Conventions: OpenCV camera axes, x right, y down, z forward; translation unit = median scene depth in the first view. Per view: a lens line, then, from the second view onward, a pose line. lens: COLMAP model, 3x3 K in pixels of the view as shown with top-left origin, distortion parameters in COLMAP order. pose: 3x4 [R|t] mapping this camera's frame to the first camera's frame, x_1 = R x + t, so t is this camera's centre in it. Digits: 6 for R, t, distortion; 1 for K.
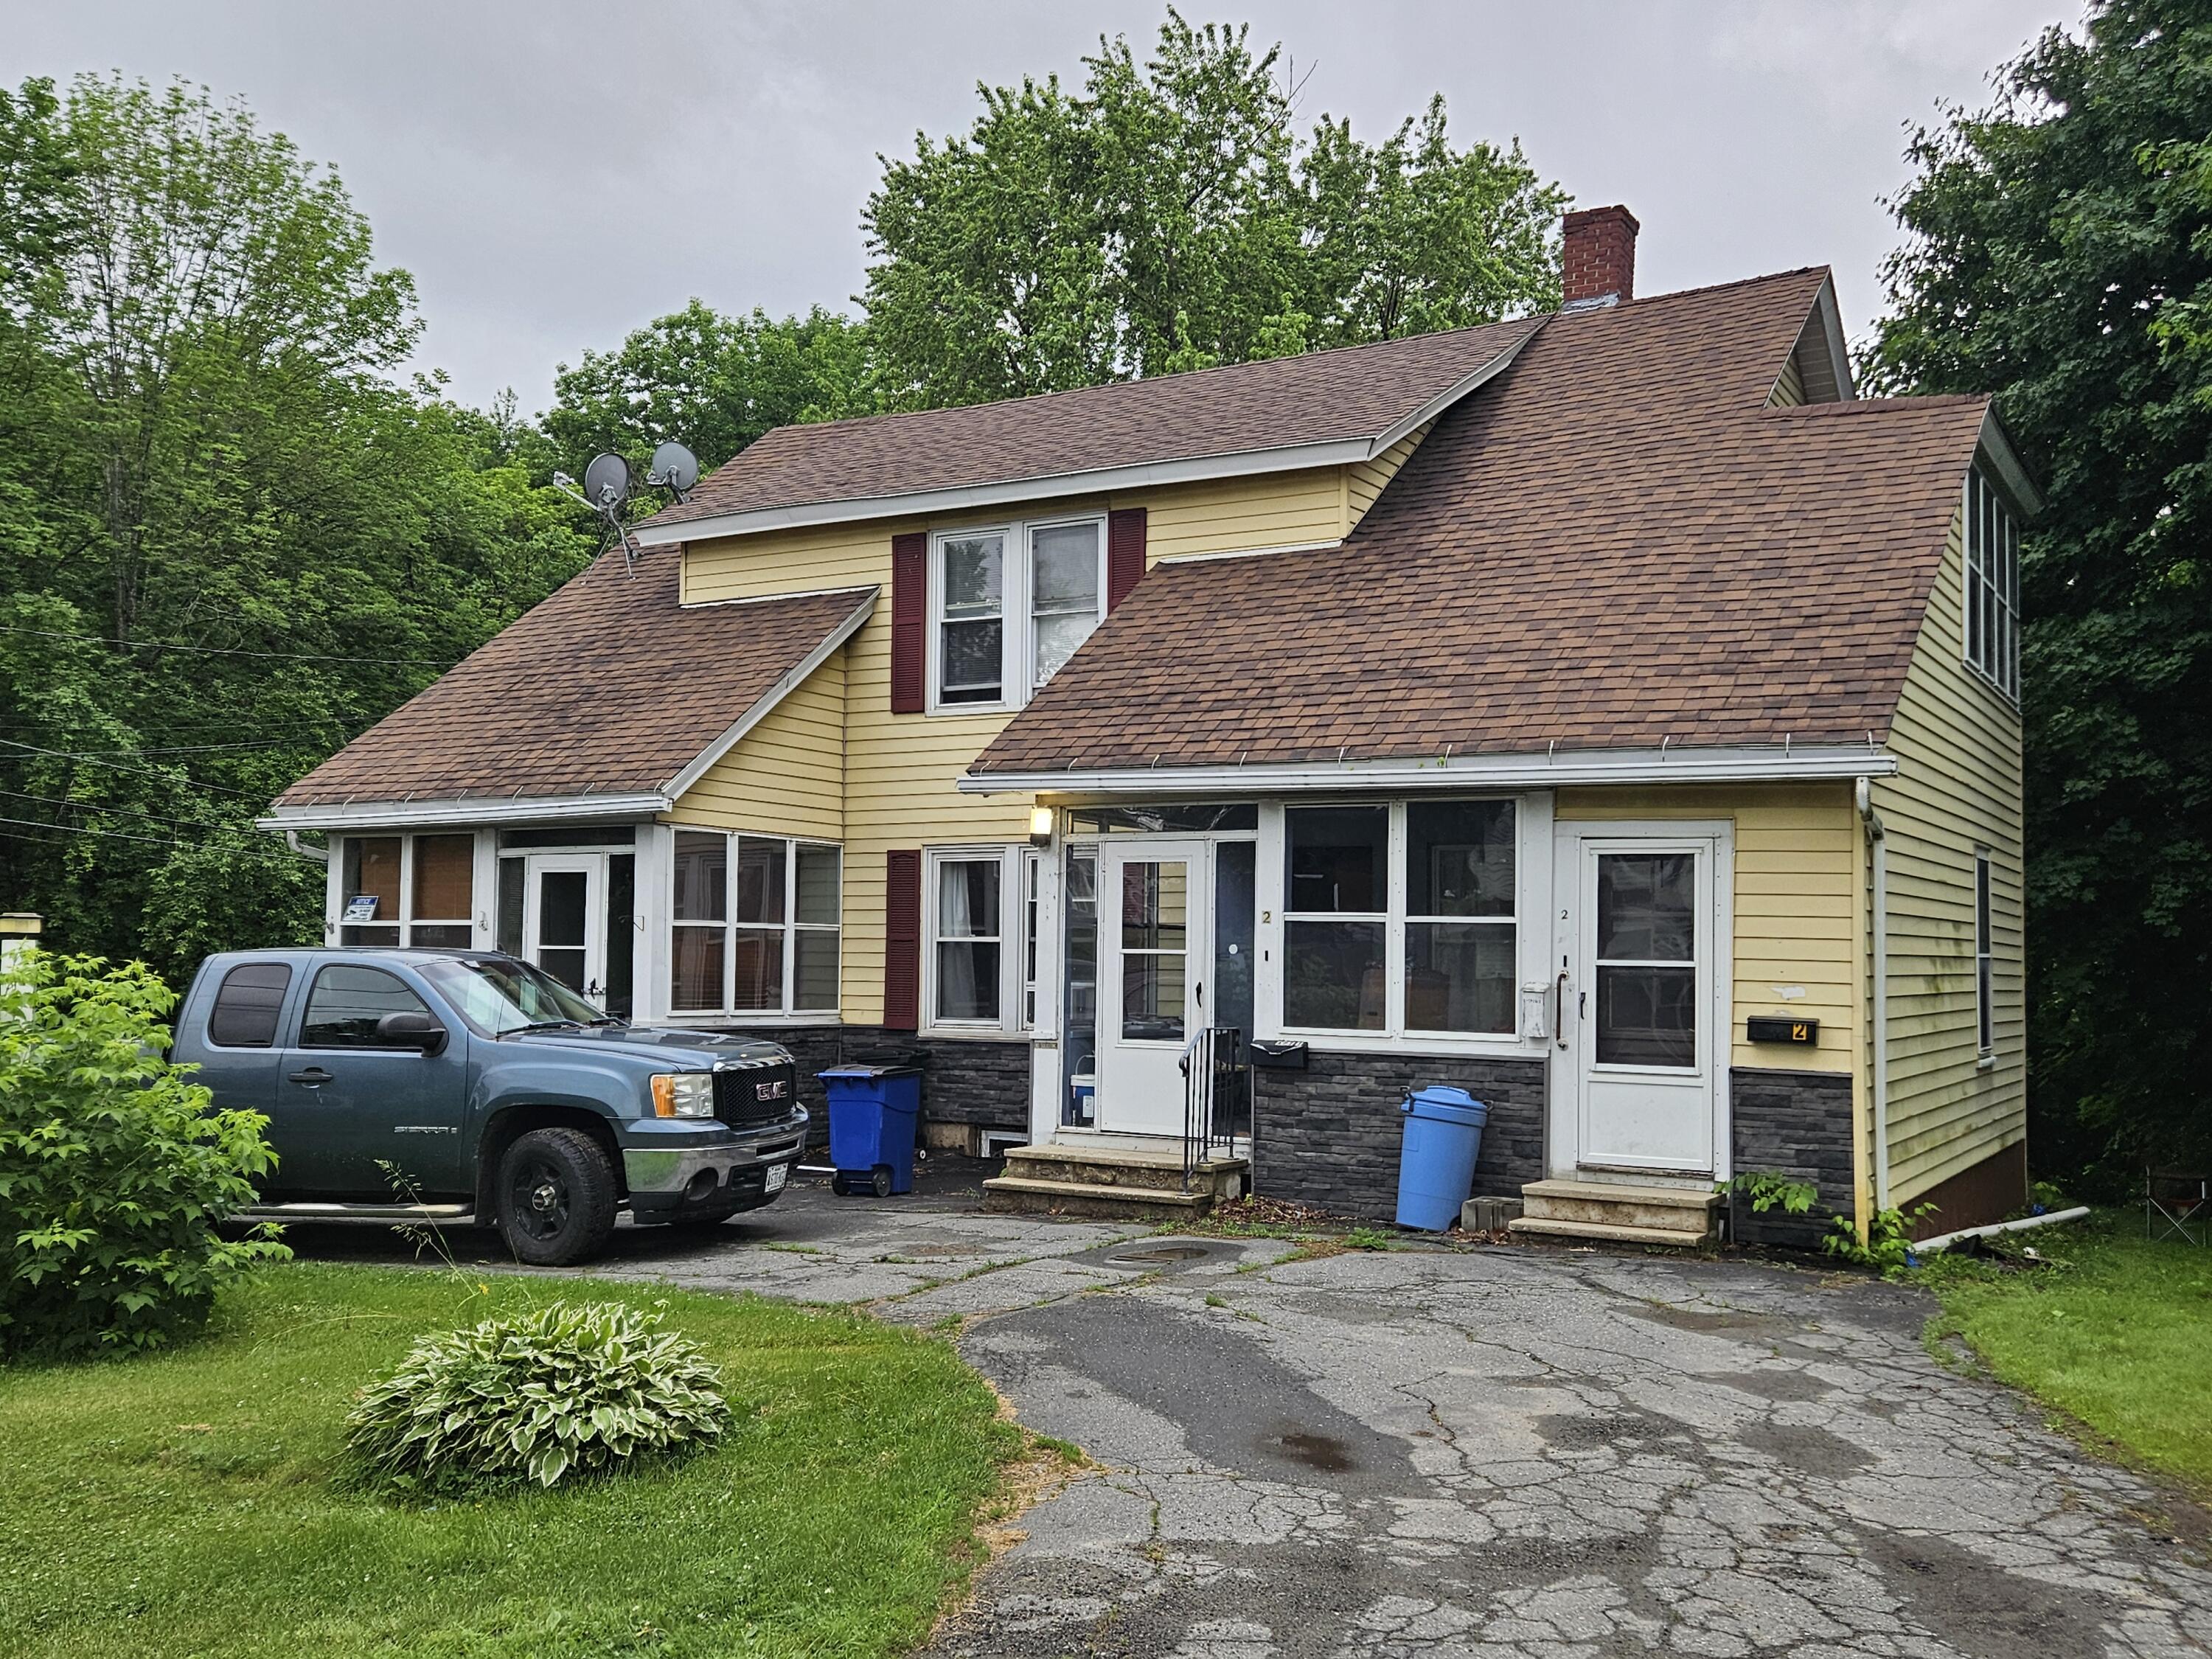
lens RADIAL K [[2158.2, 0, 1106.0], [0, 2158.2, 829.5], [0, 0, 1]] dist [0.093167, -0.114599]
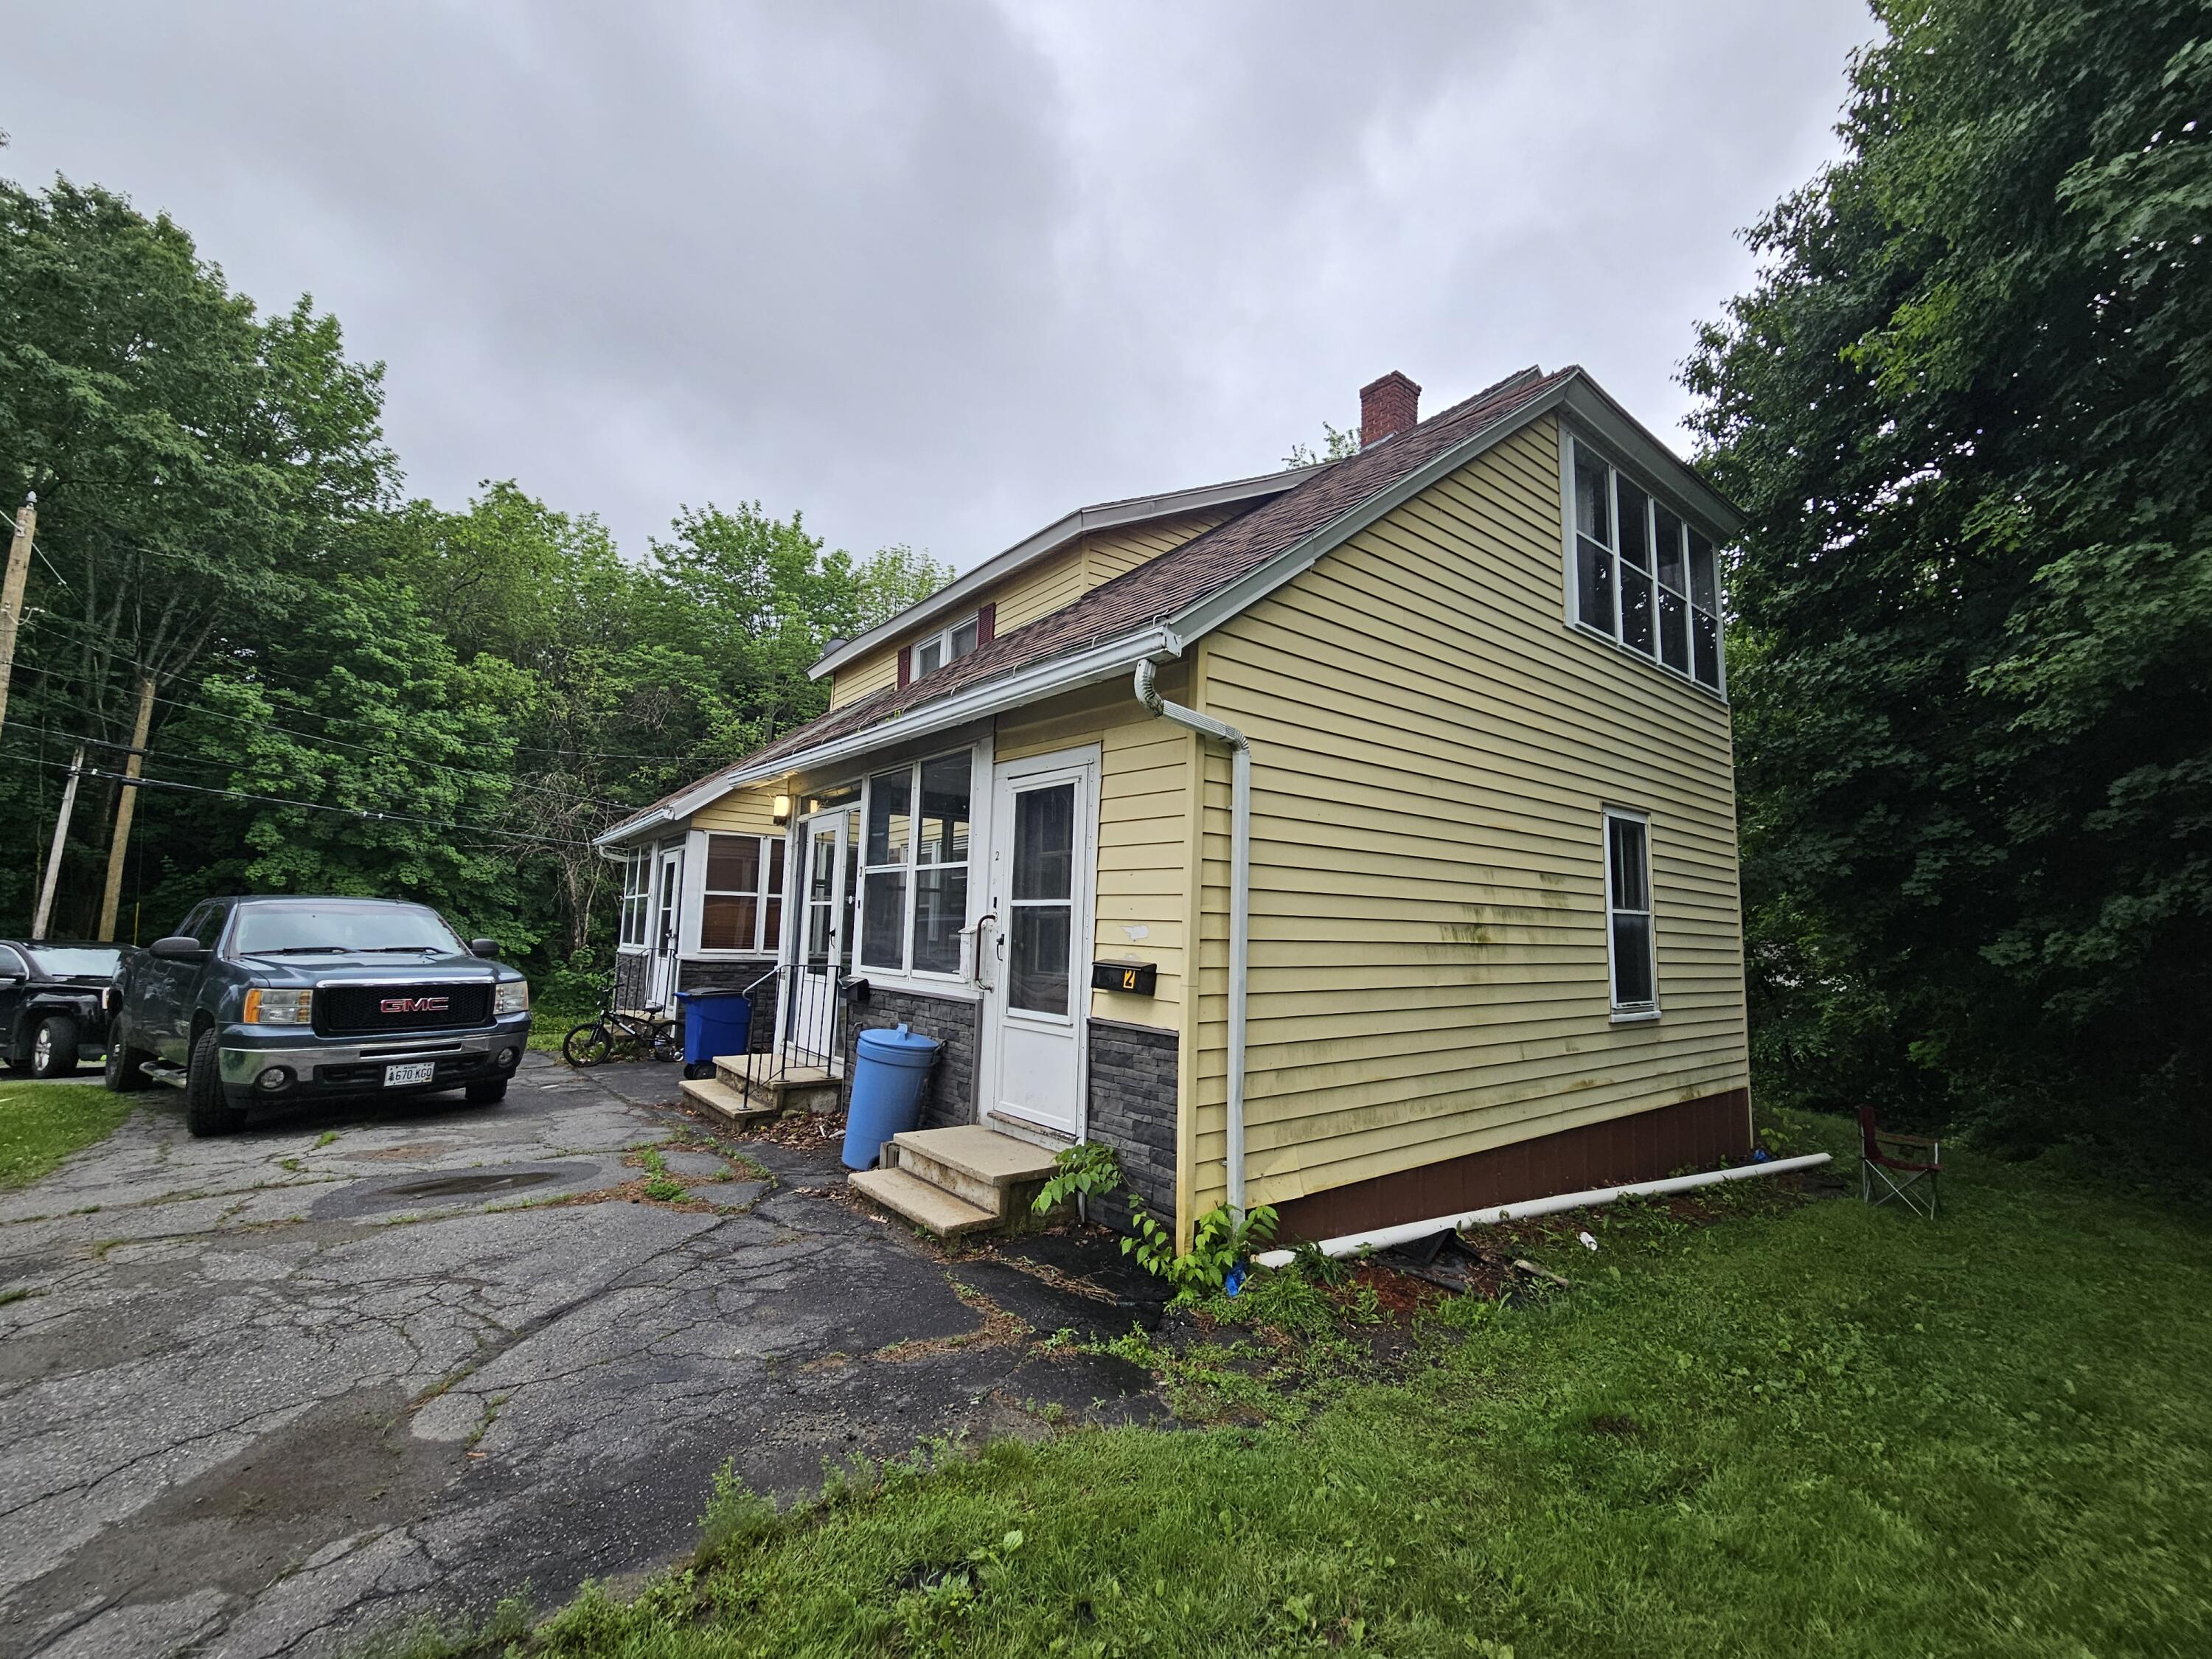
lens RADIAL K [[933.9, 0, 1111.5], [0, 933.9, 819.4], [0, 0, 1]] dist [0.000890, 0.000315]
pose [[0.929720, -0.035032, -0.366598, 0.422178], [0.009586, 0.997430, -0.071003, 0.053861], [0.368143, 0.062498, 0.927666, 0.621945]]
